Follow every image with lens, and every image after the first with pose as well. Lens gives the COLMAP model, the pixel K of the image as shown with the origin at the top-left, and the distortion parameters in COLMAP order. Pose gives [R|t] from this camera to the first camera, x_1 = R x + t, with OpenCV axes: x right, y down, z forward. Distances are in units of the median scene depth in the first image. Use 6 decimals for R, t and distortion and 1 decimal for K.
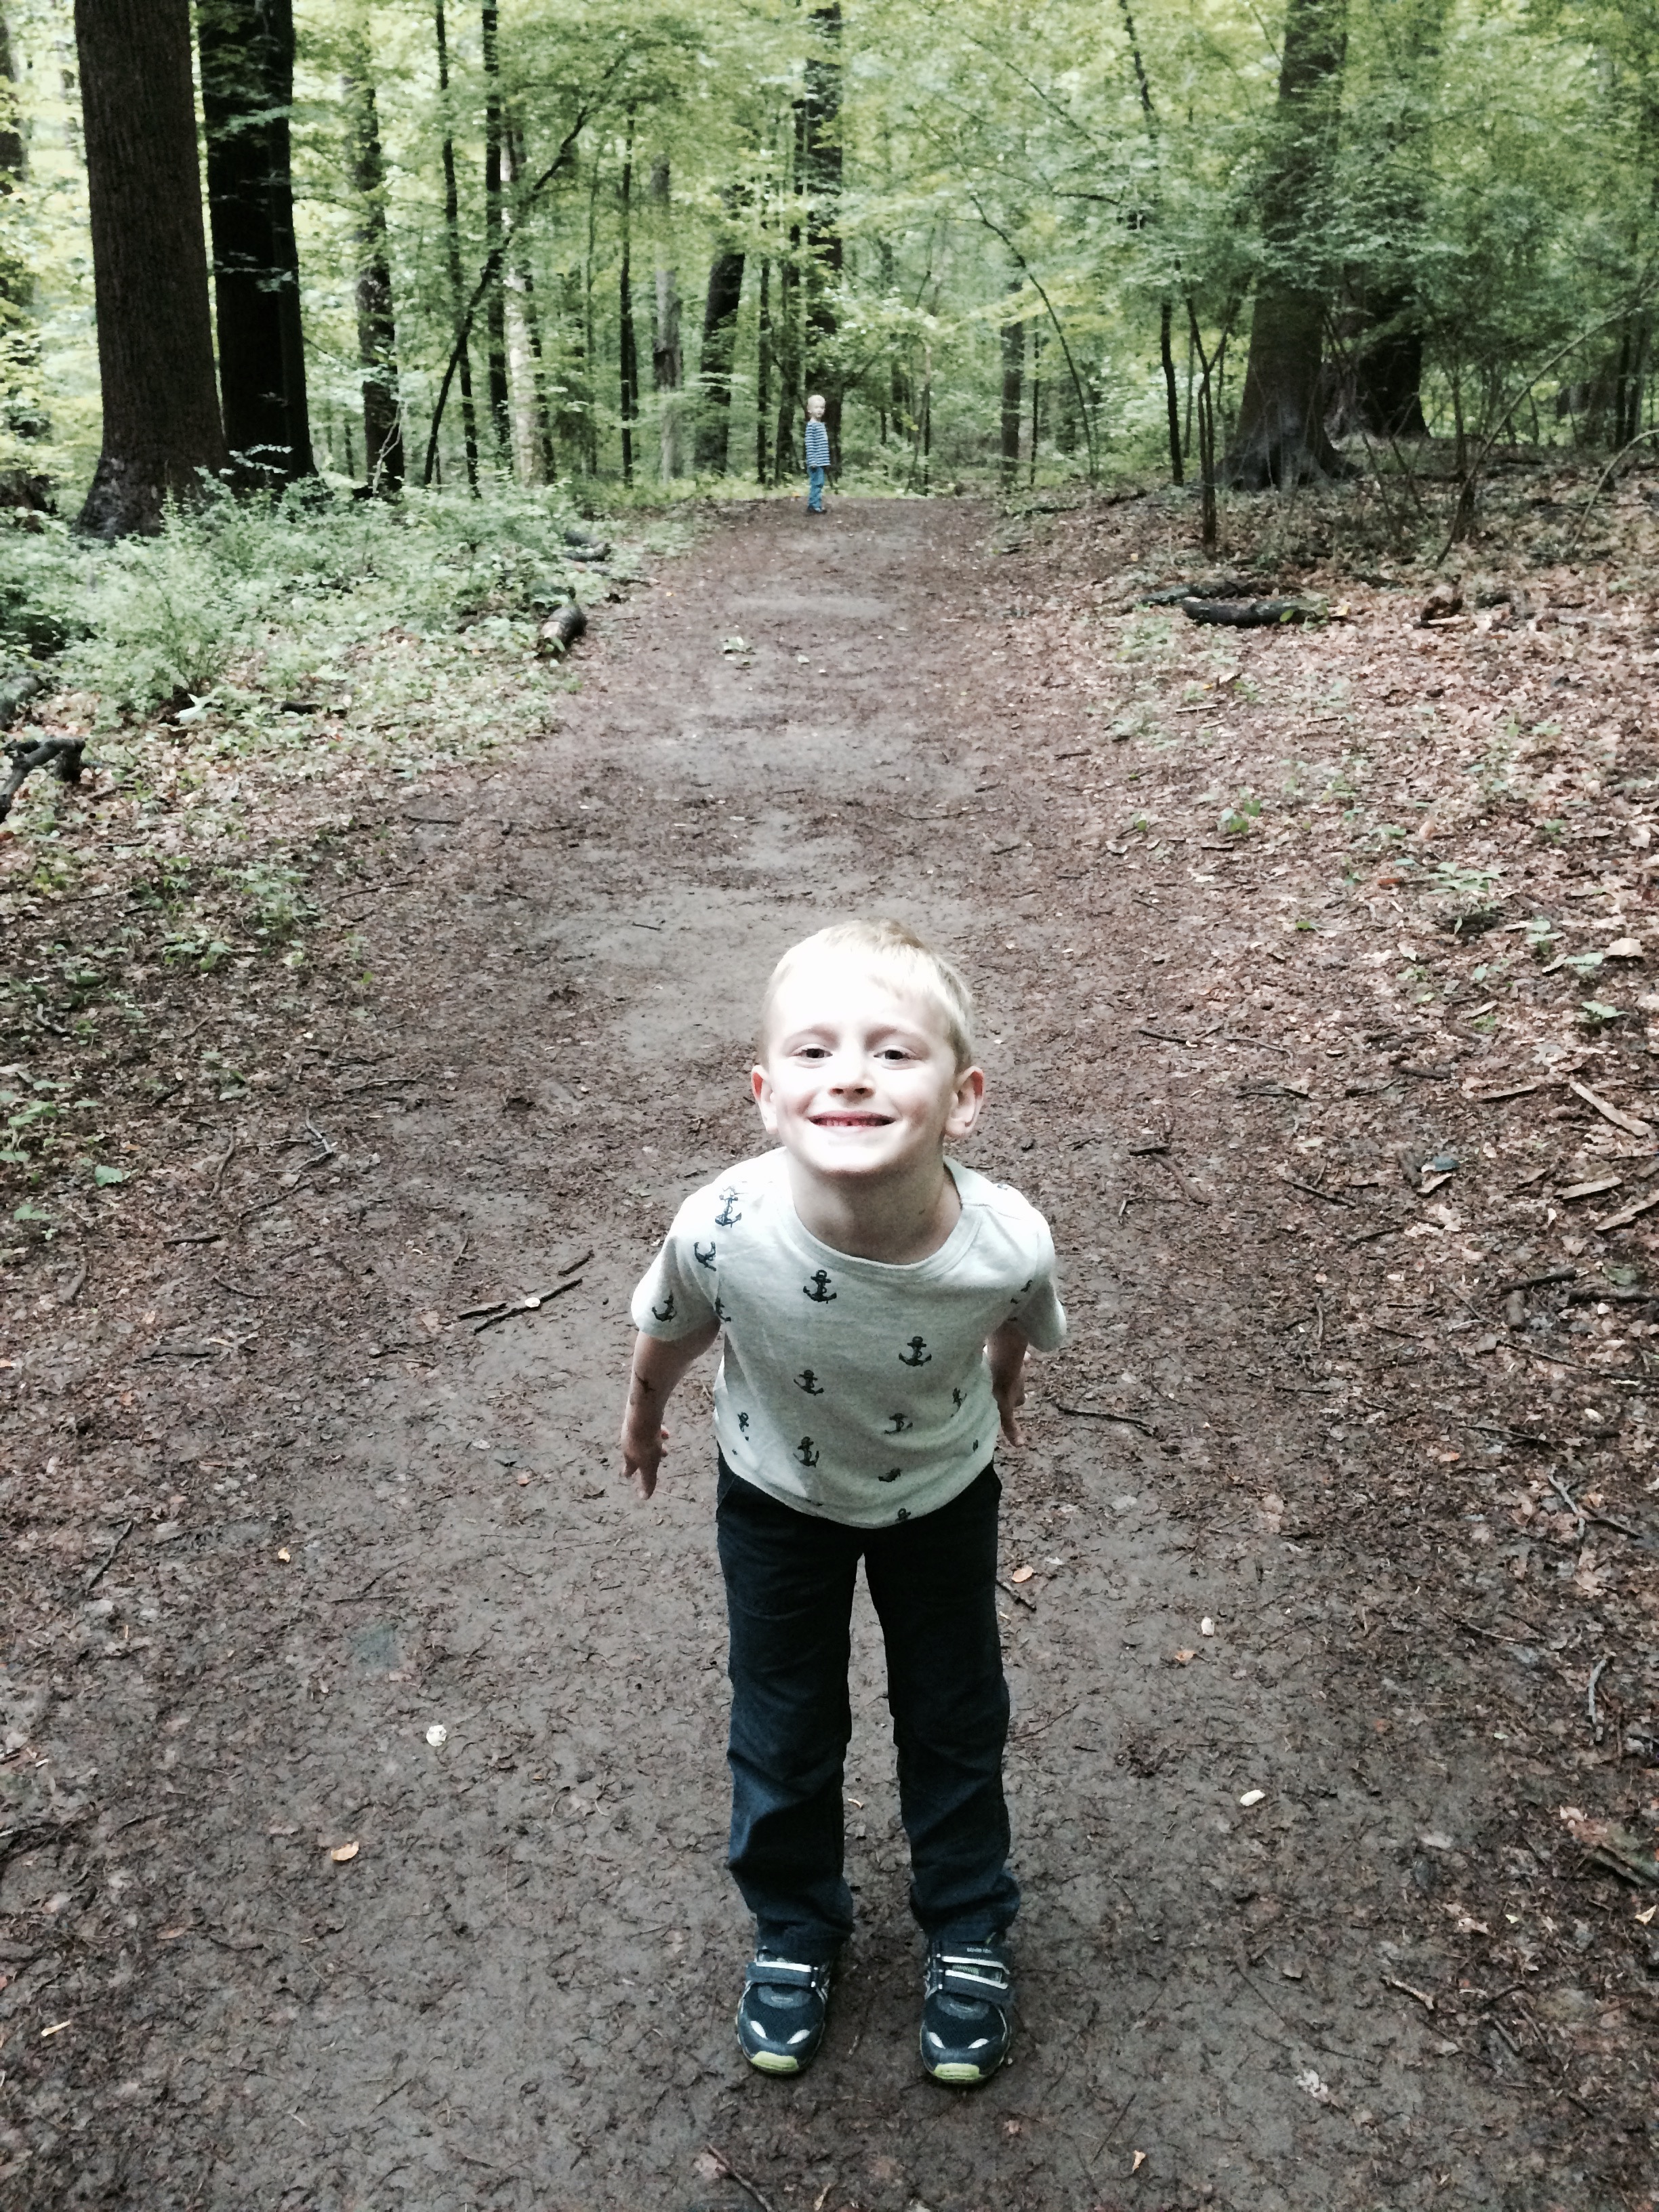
lens RADIAL K [[1930.3, 0, 829.5], [0, 1930.3, 1106.0], [0, 0, 1]] dist [0.063874, 0.000543]
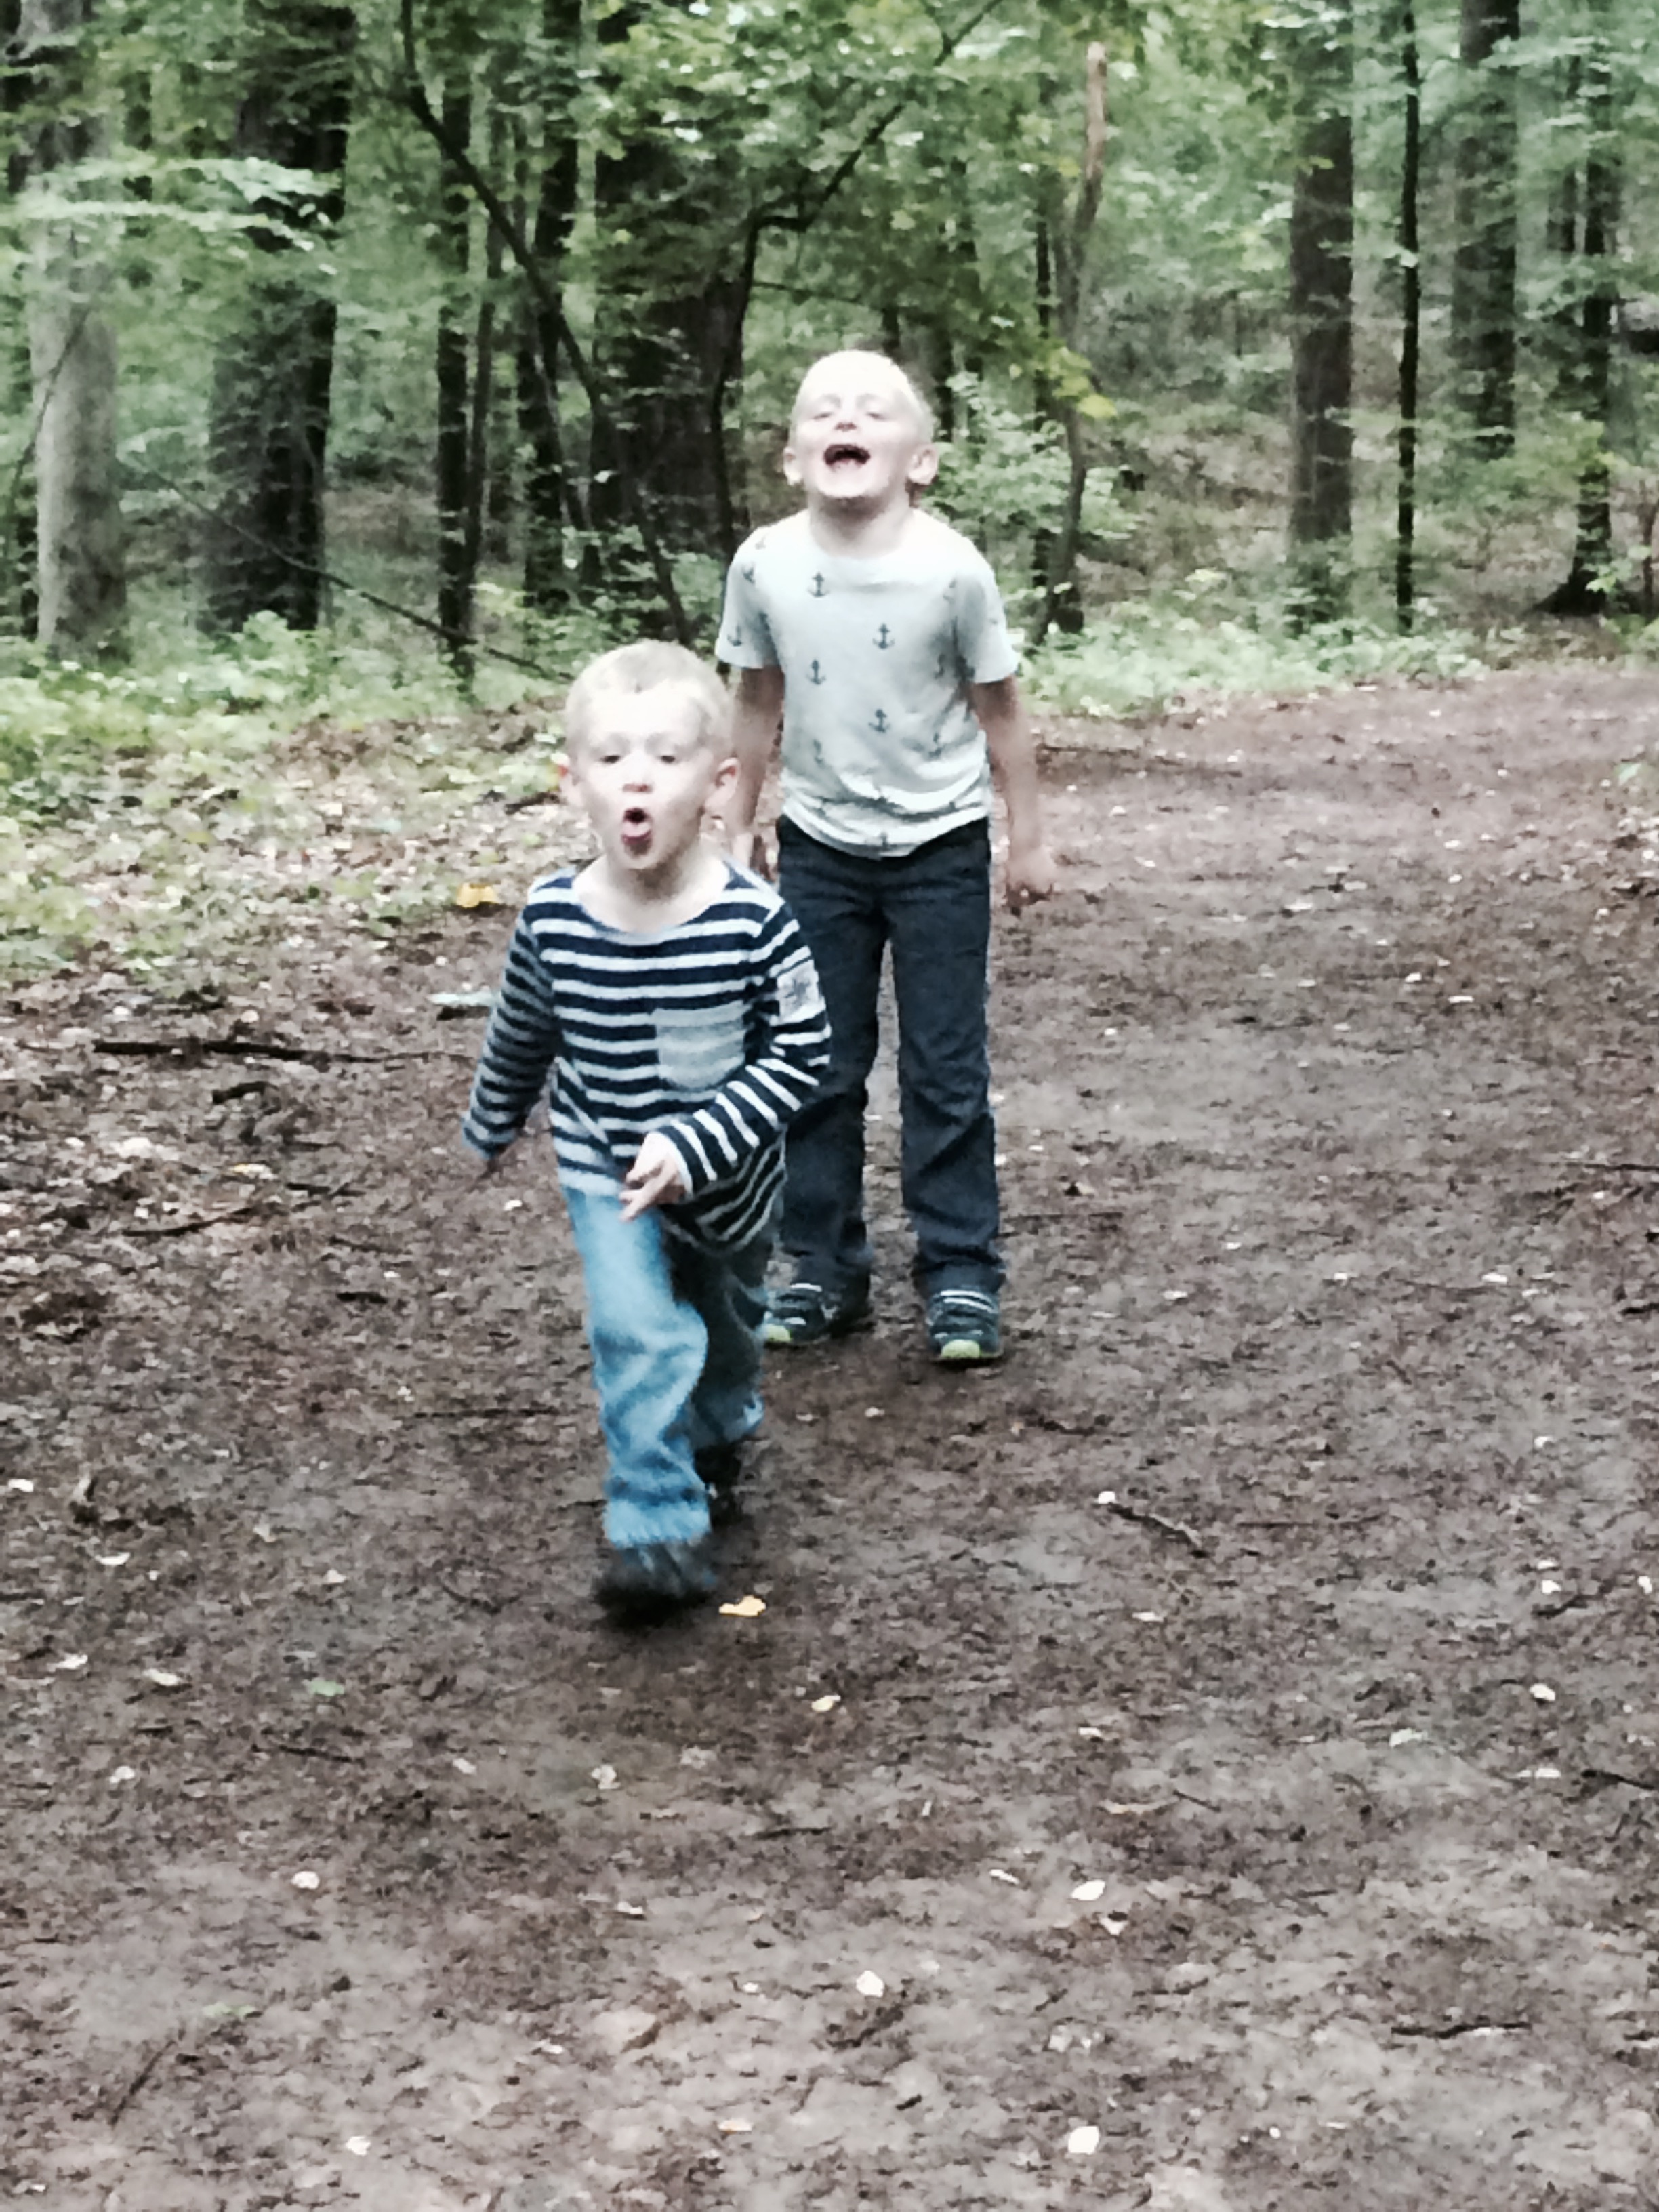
lens RADIAL K [[5400.6, 0, 829.5], [0, 5400.6, 1106.0], [0, 0, 1]] dist [0.081986, -0.125854]
pose [[0.999755, -0.010566, 0.019455, 0.002826], [0.013795, 0.984621, -0.174161, -0.173063], [-0.017316, 0.174387, 0.984525, 0.439325]]
